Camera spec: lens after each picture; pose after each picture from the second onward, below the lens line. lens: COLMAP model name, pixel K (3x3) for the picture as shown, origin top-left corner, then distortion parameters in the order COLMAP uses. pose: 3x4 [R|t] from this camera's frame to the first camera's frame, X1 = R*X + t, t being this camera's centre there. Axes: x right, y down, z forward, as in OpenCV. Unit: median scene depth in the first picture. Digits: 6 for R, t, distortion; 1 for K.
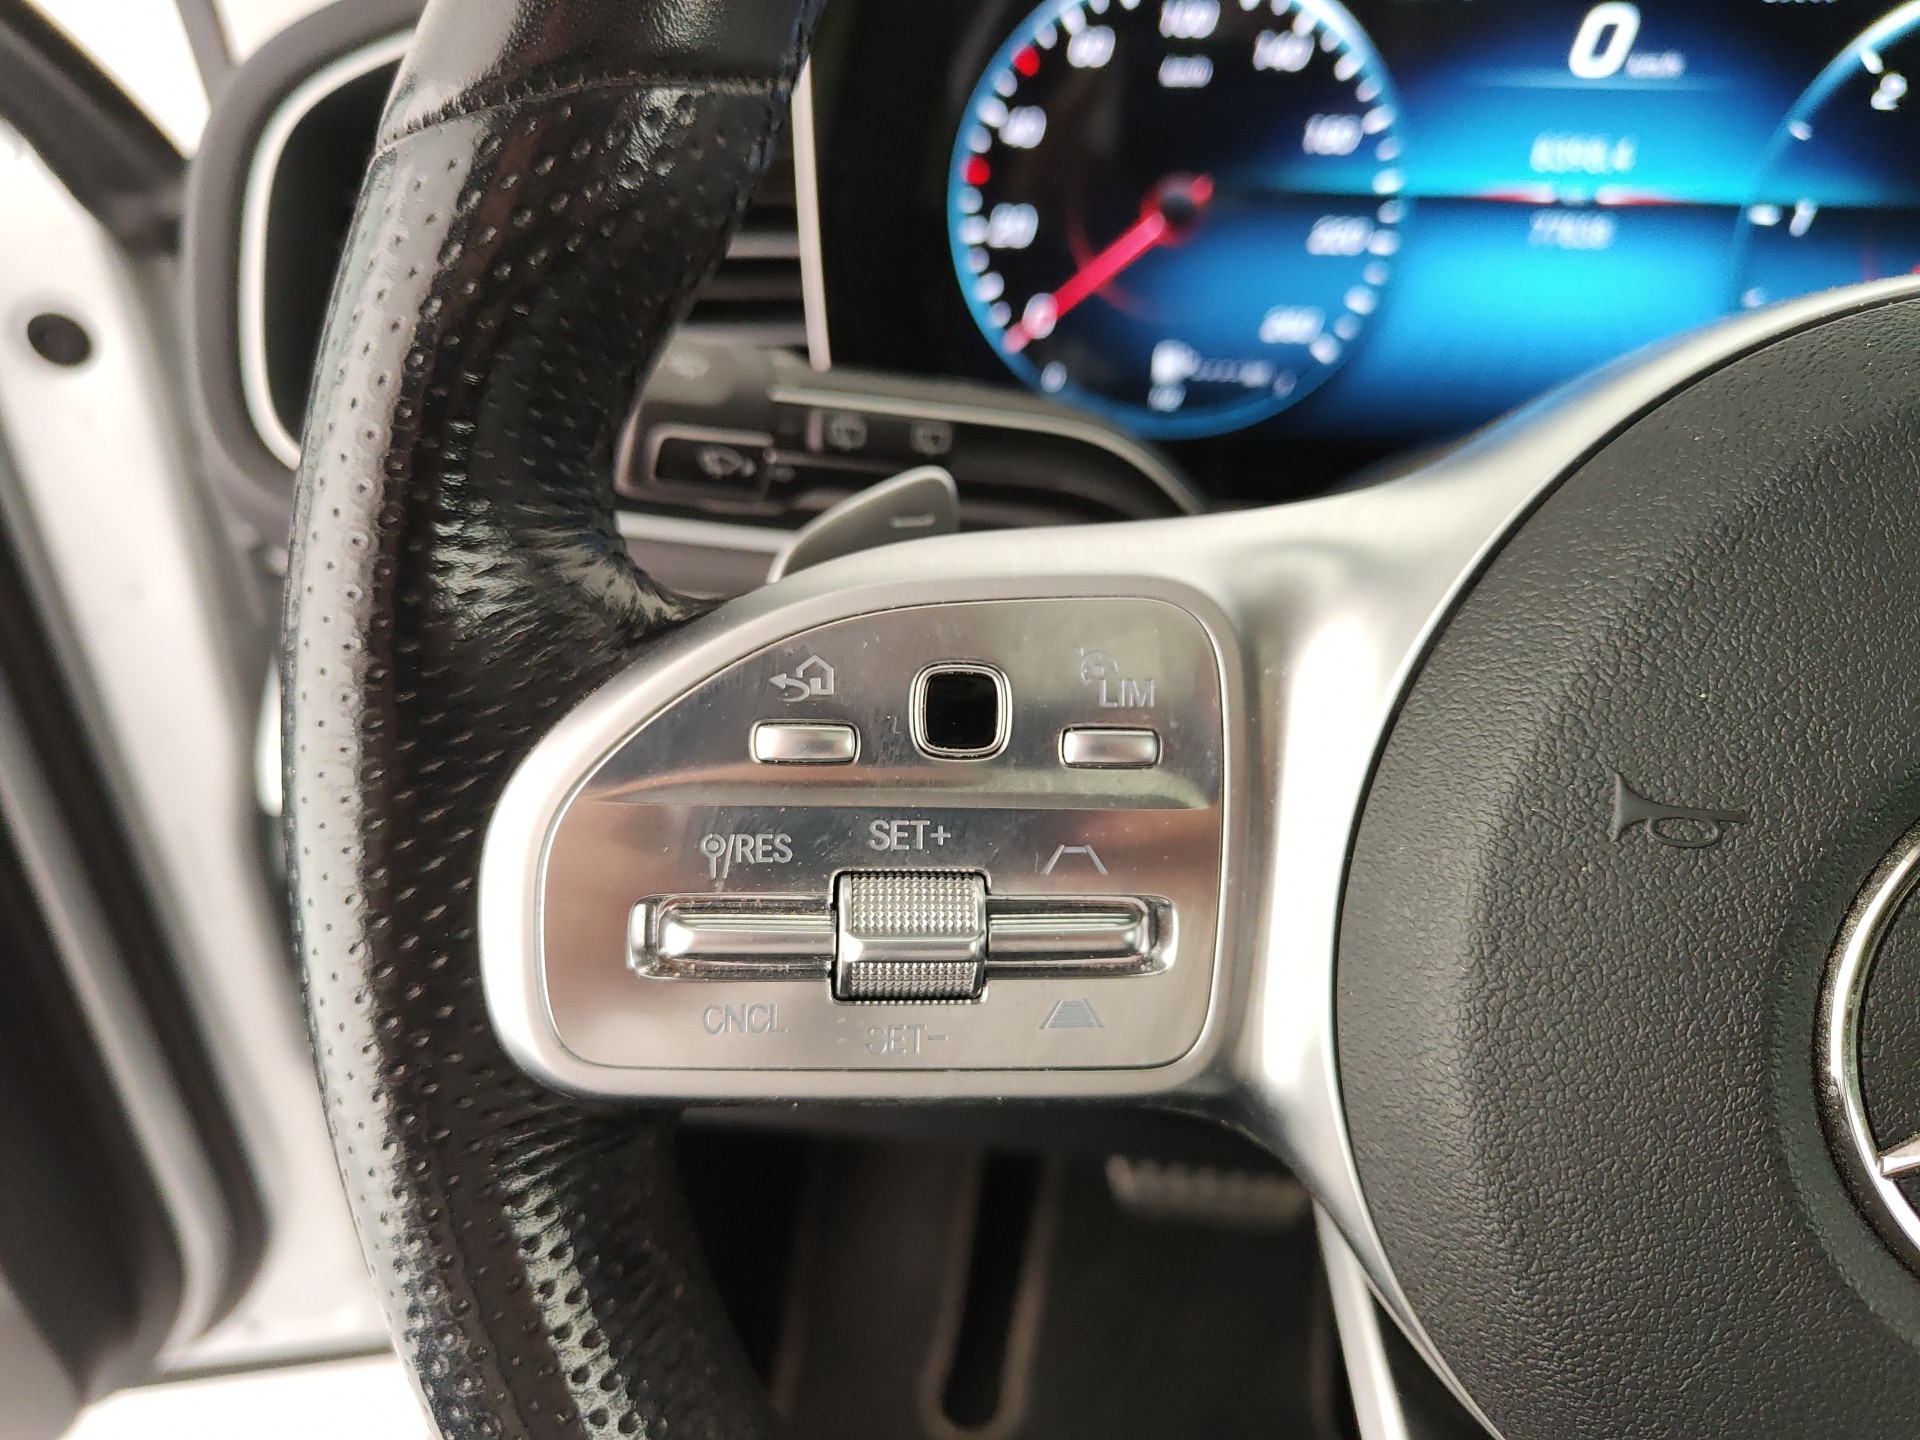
lens RADIAL K [[1411.4, 0, 960.0], [0, 1411.4, 720.0], [0, 0, 1]] dist [-0.007412, -0.012413]
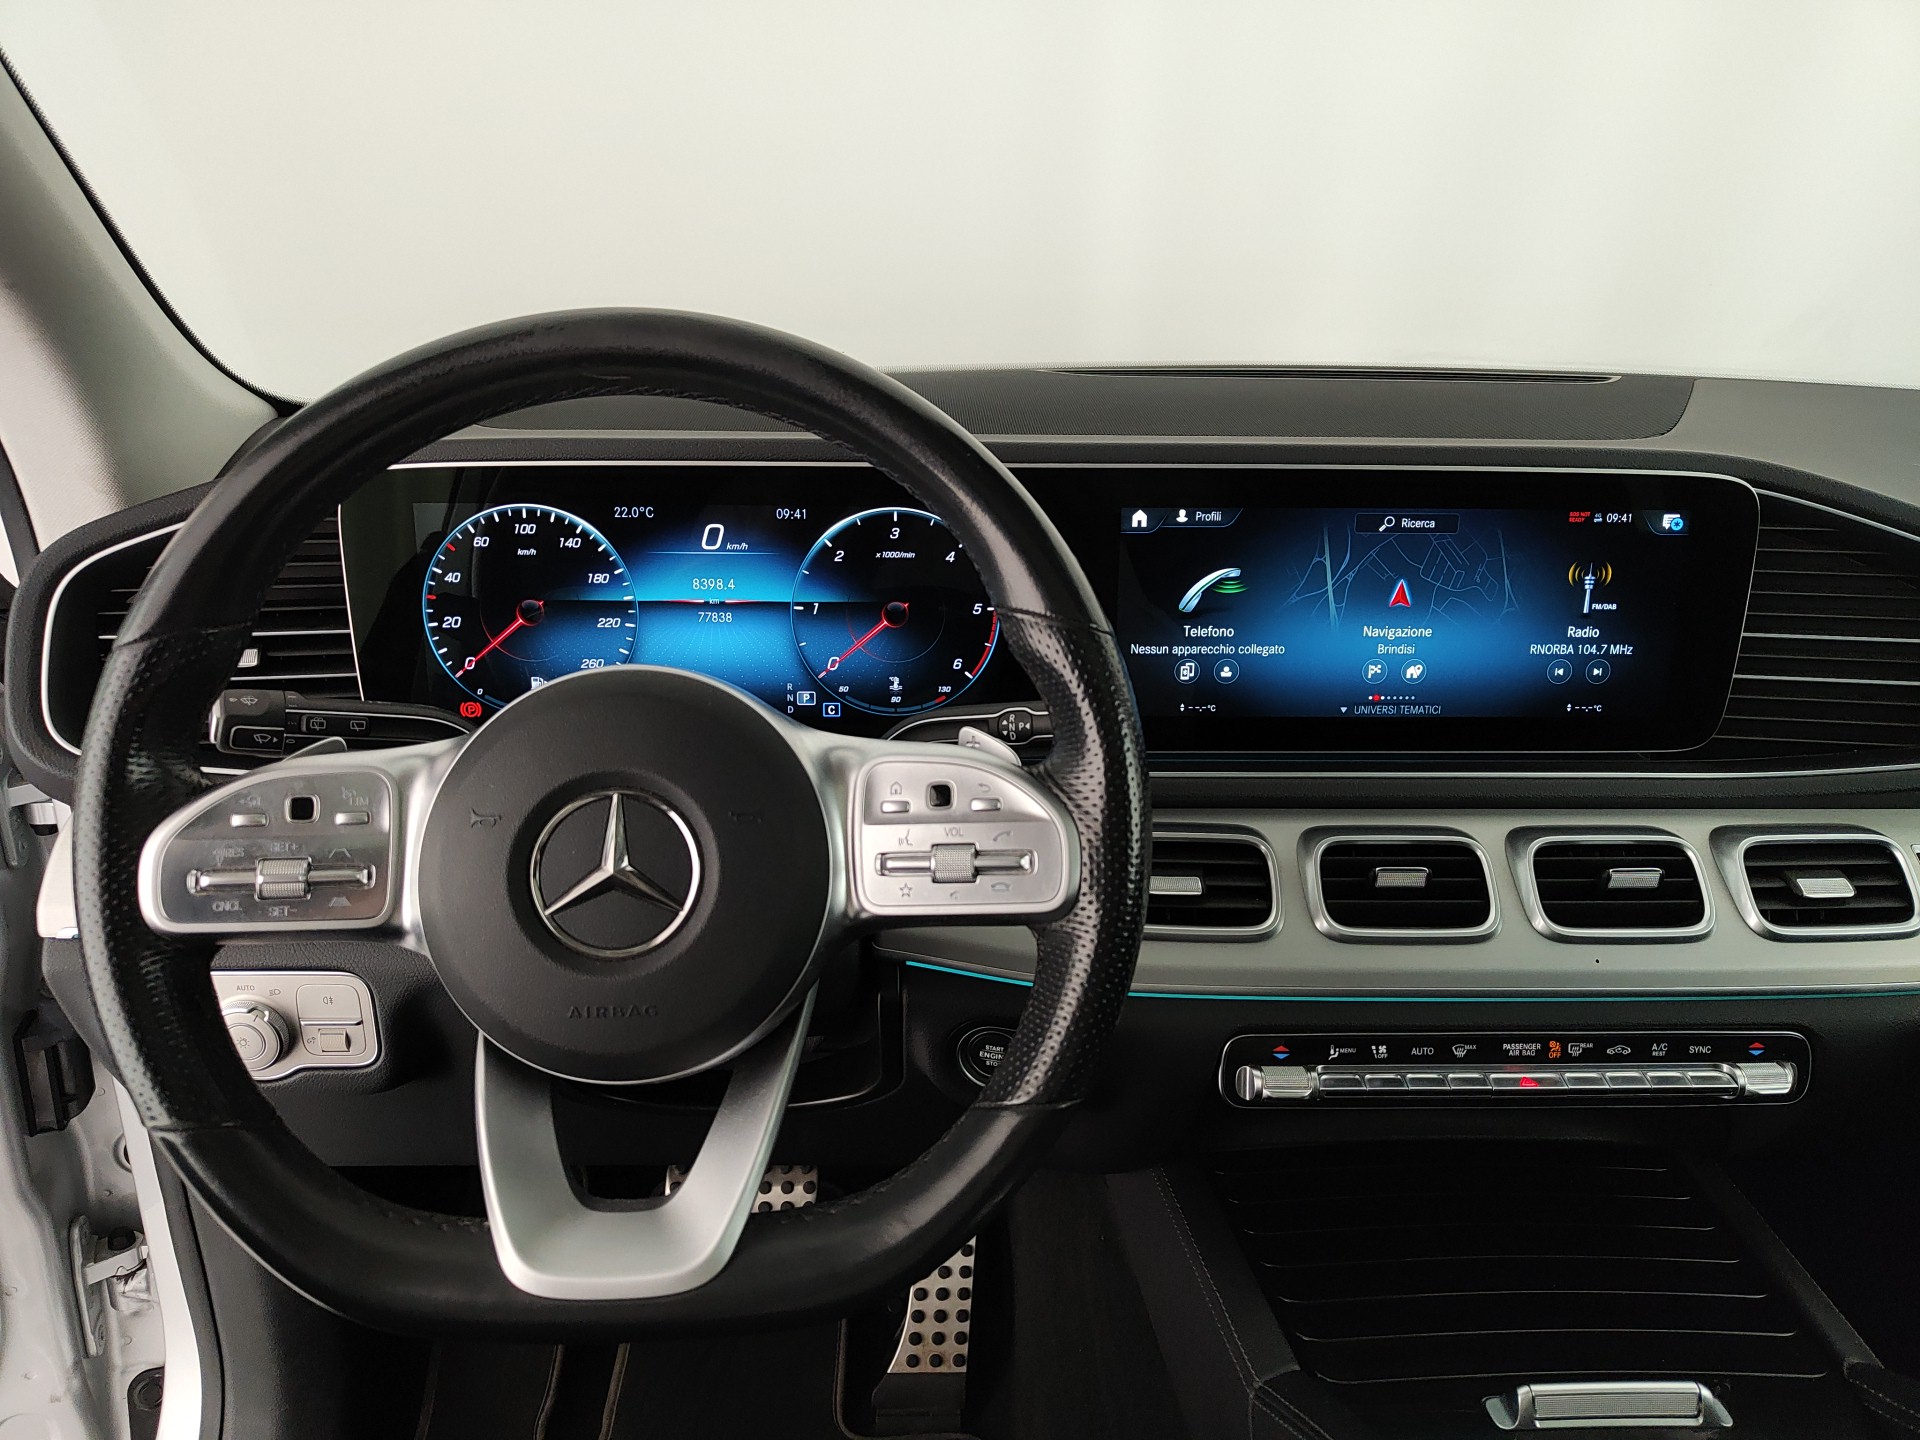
lens RADIAL K [[1359.6, 0, 959.5], [0, 1359.6, 713.2], [0, 0, 1]] dist [0.033633, -0.046623]
pose [[0.985461, -0.040626, 0.164976, 0.469876], [0.071347, 0.980182, -0.184805, 0.224077], [-0.154199, 0.193888, 0.968829, -1.114010]]
